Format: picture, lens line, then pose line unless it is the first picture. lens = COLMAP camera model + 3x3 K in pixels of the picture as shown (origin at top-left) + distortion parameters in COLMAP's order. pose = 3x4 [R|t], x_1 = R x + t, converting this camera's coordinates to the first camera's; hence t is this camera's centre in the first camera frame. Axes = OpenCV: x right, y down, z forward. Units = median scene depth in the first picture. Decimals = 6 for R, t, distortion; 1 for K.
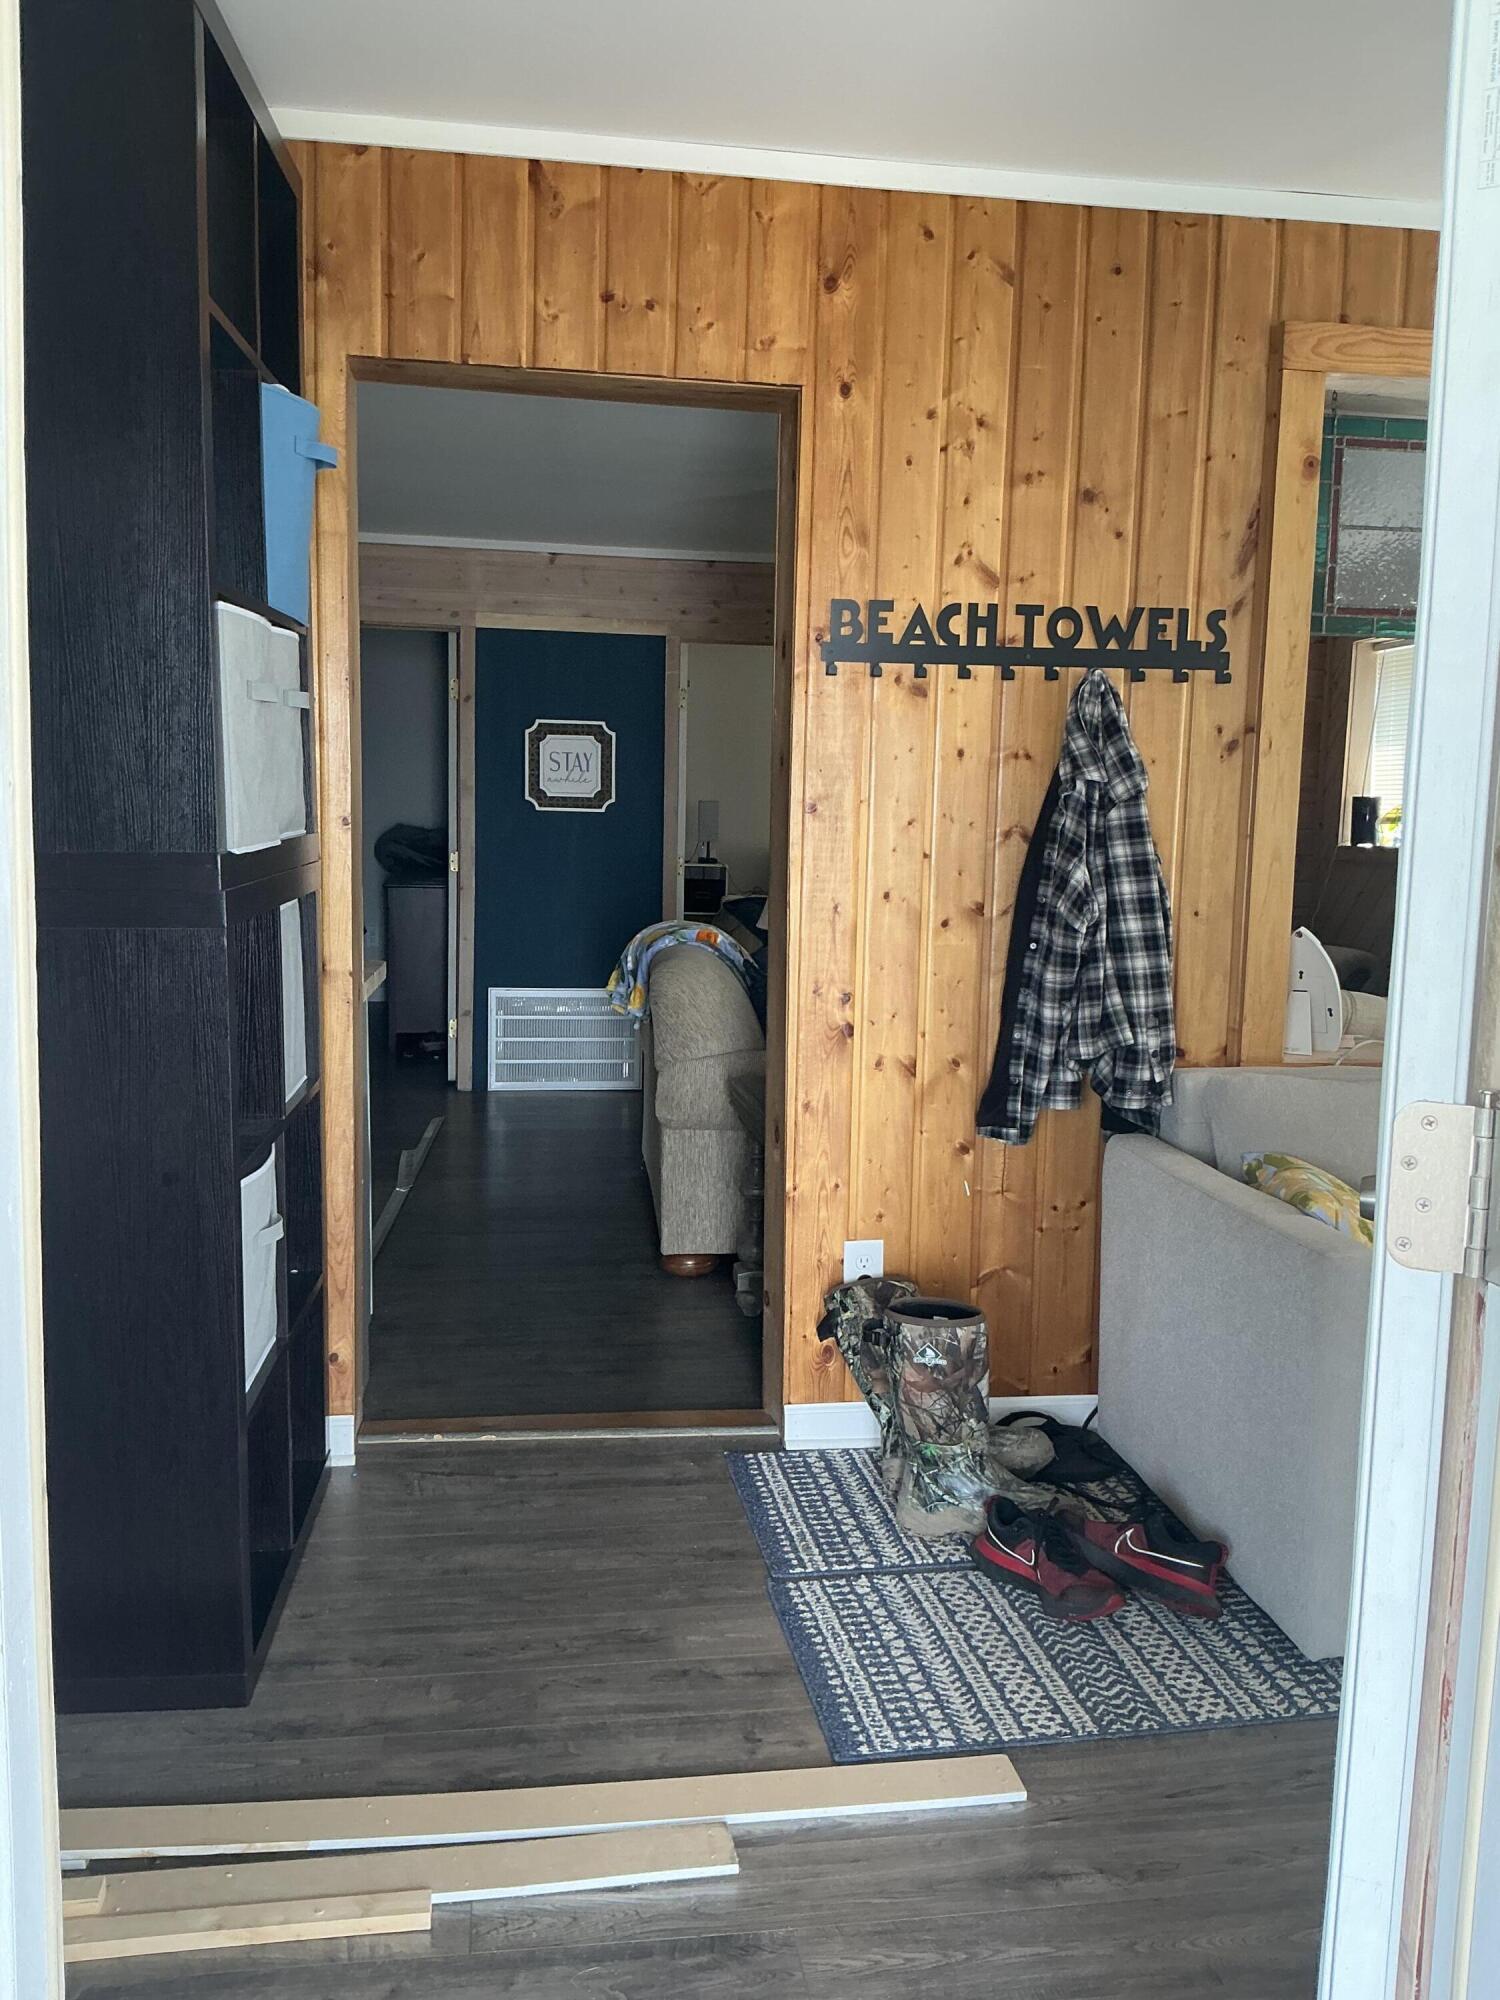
lens RADIAL K [[1671.8, 0, 752.2], [0, 1671.8, 995.1], [0, 0, 1]] dist [0.098843, -0.201008]
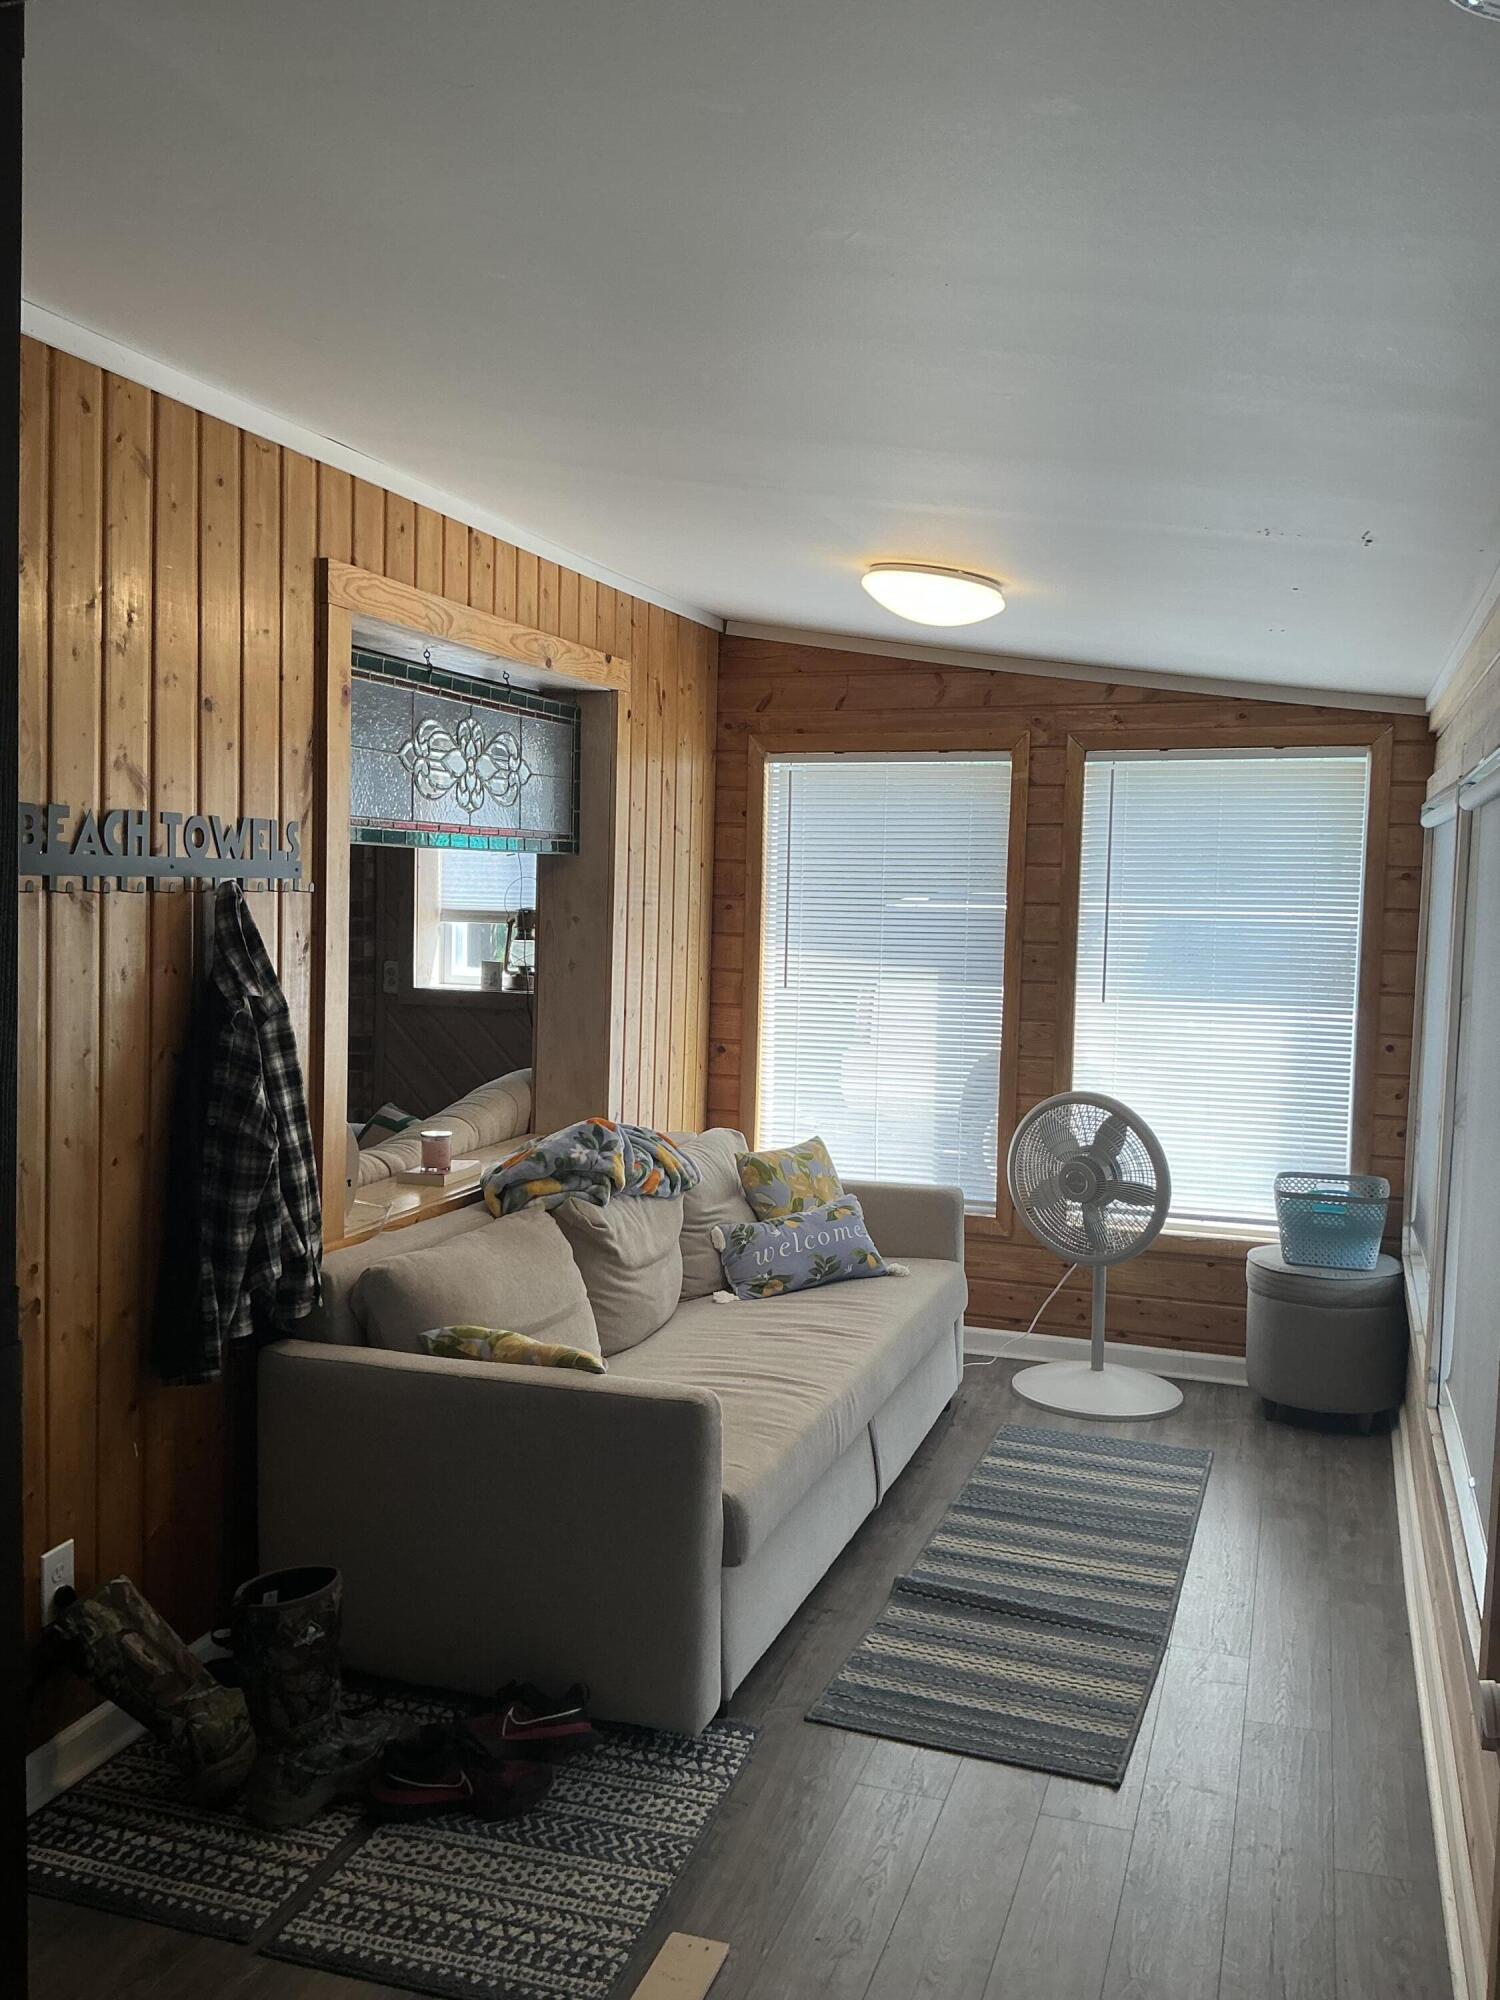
lens RADIAL K [[1671.8, 0, 753.7], [0, 1671.8, 1002.4], [0, 0, 1]] dist [0.098843, -0.201008]
pose [[0.459520, -0.071845, 0.885257, -0.531837], [0.090664, 0.995311, 0.033714, -0.130042], [-0.883528, 0.064769, 0.463879, 0.285094]]
